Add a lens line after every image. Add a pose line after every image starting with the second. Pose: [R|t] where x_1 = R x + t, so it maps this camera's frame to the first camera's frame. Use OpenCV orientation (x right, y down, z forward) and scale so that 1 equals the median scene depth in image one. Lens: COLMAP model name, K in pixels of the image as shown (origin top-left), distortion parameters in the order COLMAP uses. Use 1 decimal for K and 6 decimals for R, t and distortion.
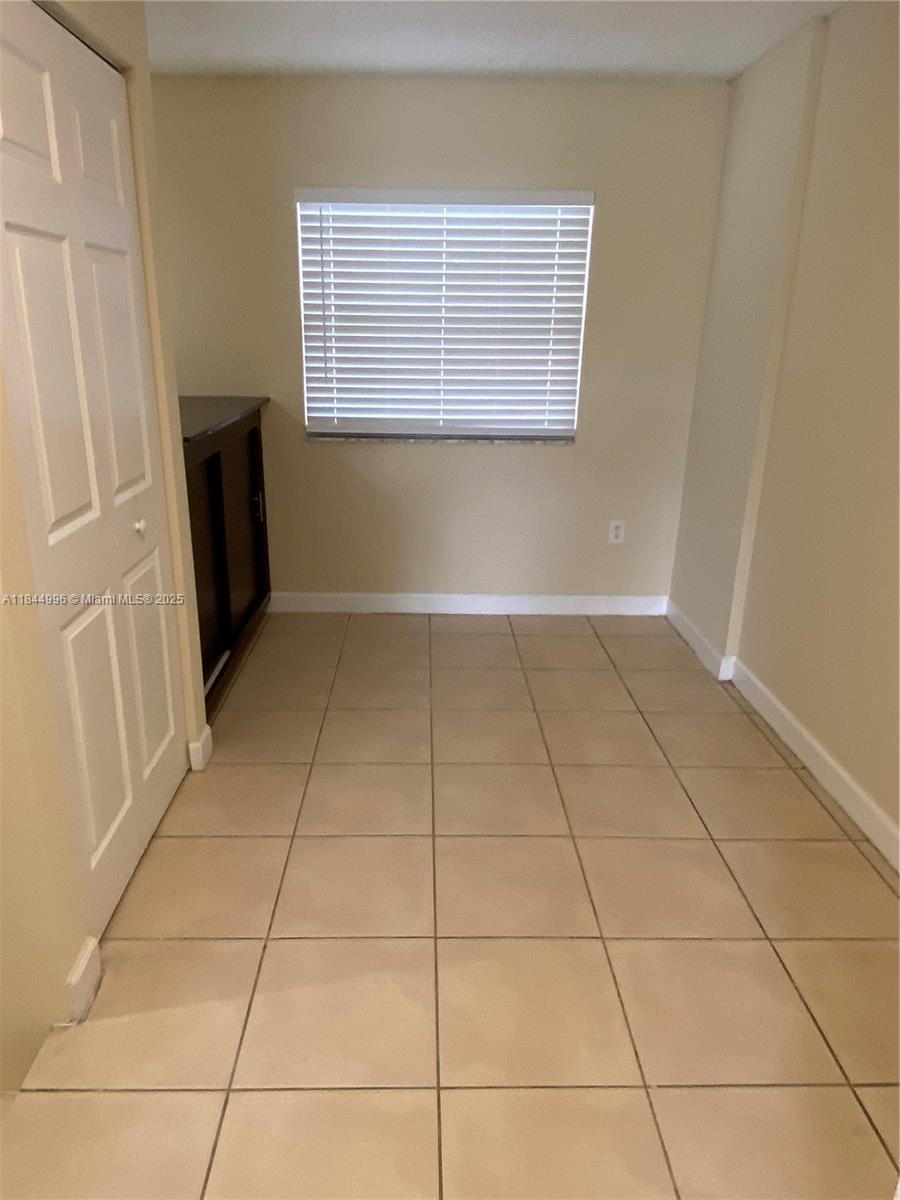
lens RADIAL K [[837.0, 0, 448.4], [0, 837.0, 605.8], [0, 0, 1]] dist [0.060911, -0.062886]
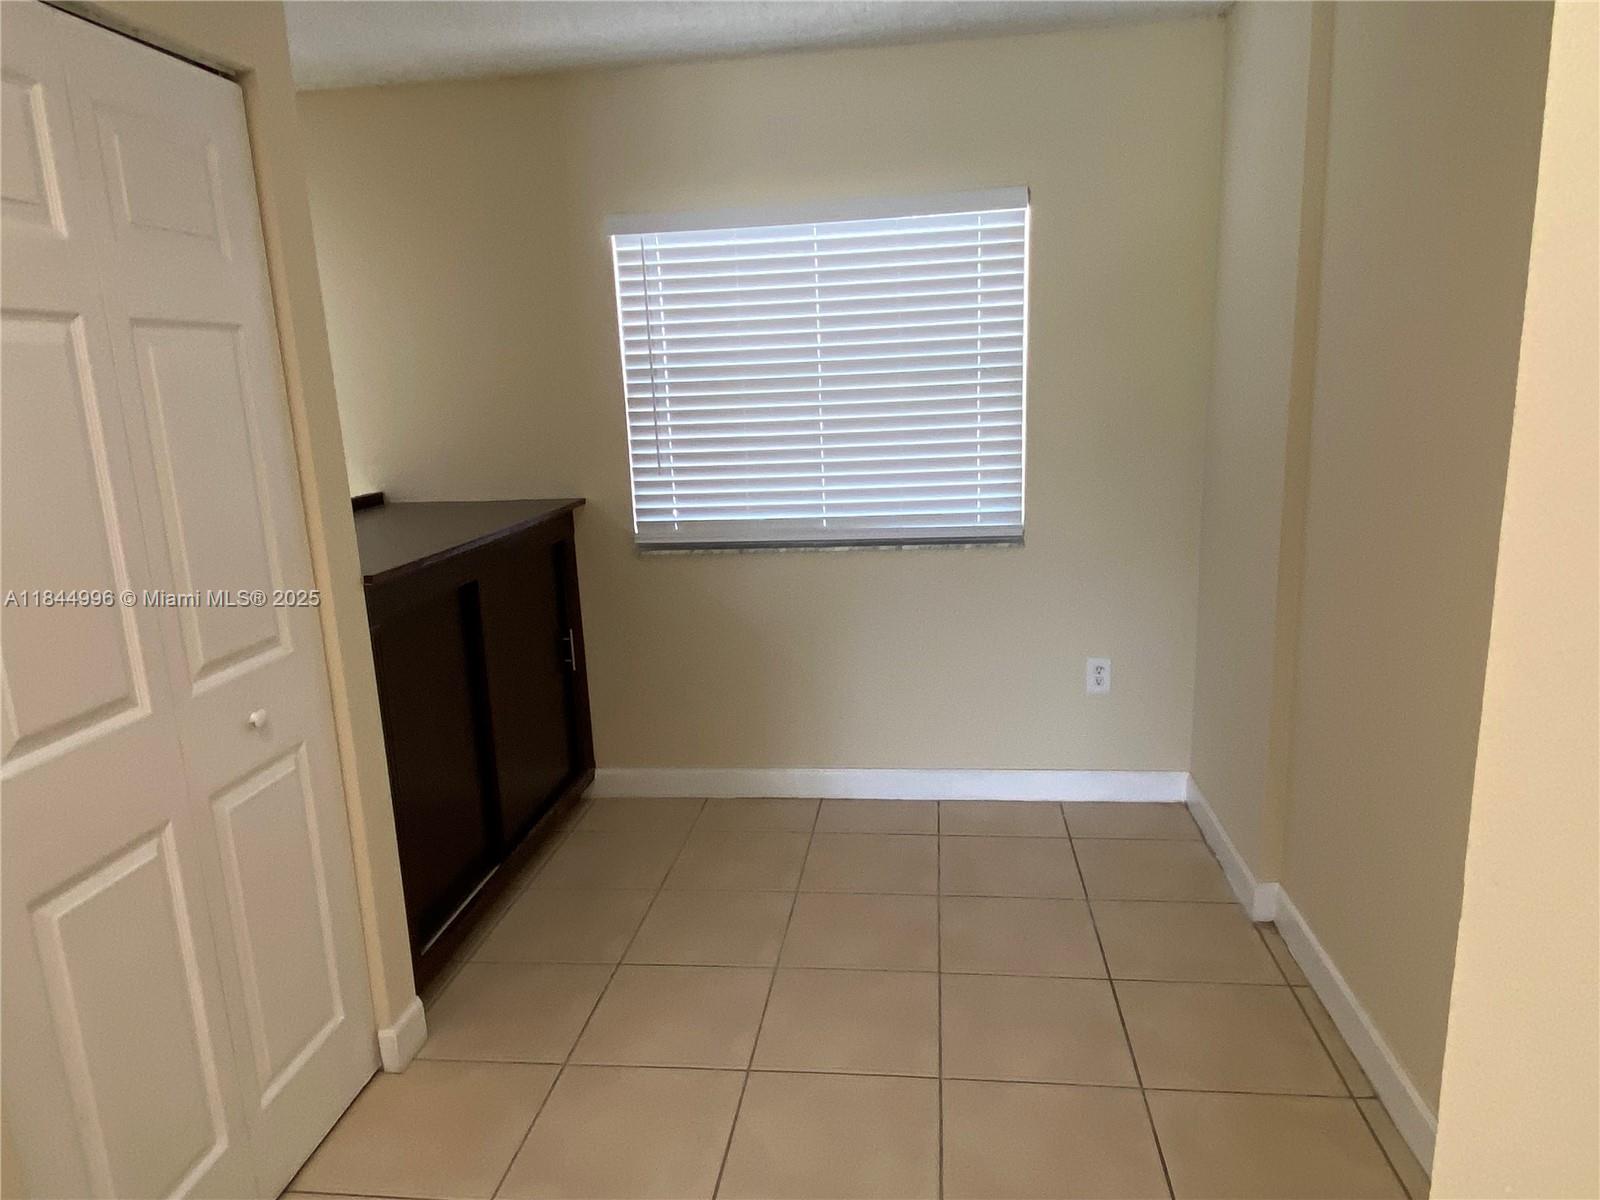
lens RADIAL K [[1116.1, 0, 810.8], [0, 1116.1, 622.2], [0, 0, 1]] dist [0.060911, -0.062886]
pose [[0.988519, -0.023062, -0.149325, 0.122237], [0.007465, 0.994531, -0.104177, -0.043855], [0.150911, 0.101866, 0.983285, 0.107912]]
